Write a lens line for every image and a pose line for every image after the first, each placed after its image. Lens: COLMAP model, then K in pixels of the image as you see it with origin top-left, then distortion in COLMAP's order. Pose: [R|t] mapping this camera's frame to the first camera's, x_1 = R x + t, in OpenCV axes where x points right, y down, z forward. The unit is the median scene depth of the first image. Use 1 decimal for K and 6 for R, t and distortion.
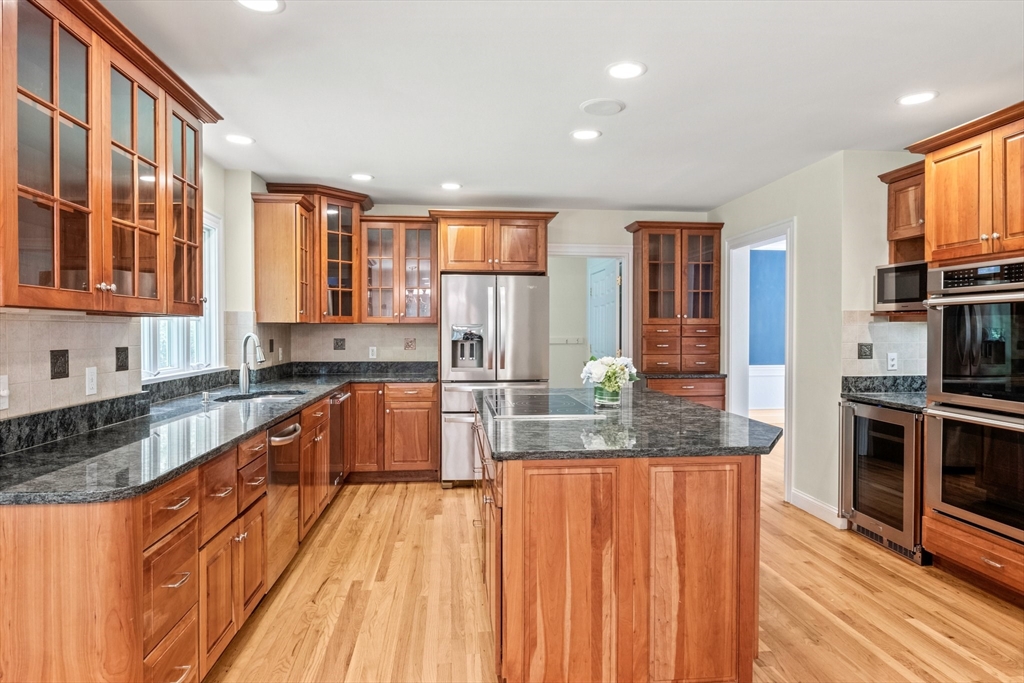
lens RADIAL K [[618.0, 0, 512.6], [0, 618.0, 342.2], [0, 0, 1]] dist [-0.000712, -0.000976]
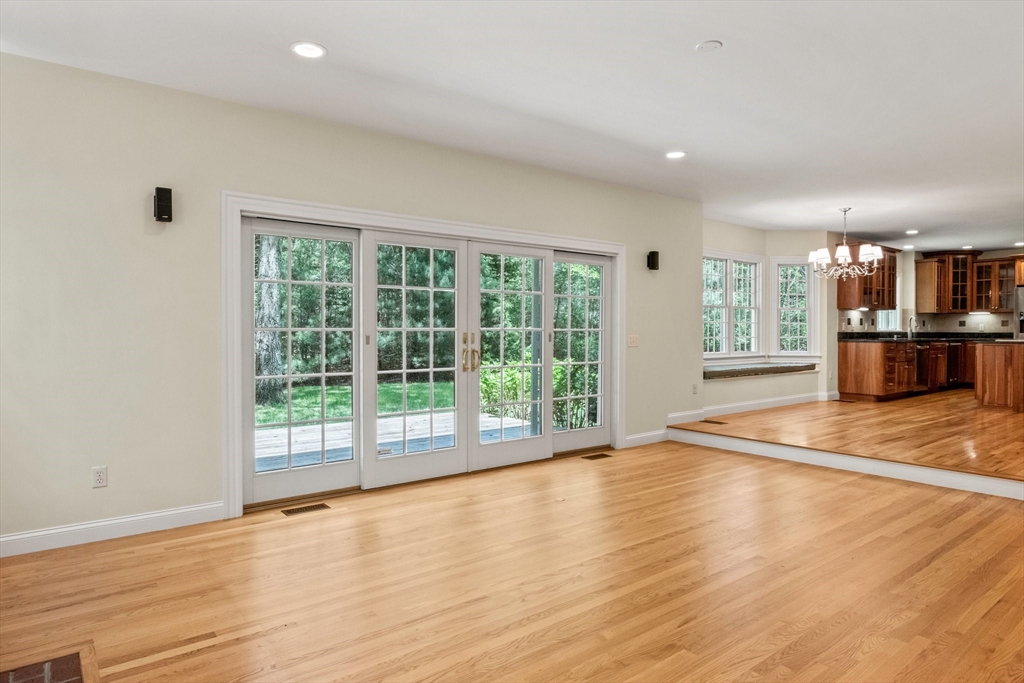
lens RADIAL K [[639.6, 0, 511.9], [0, 639.6, 347.5], [0, 0, 1]] dist [-0.014662, -0.000044]
pose [[0.554411, 0.016237, -0.832085, 0.777665], [-0.013780, 0.999852, 0.010329, 0.098661], [0.832129, 0.005739, 0.554553, -1.688041]]
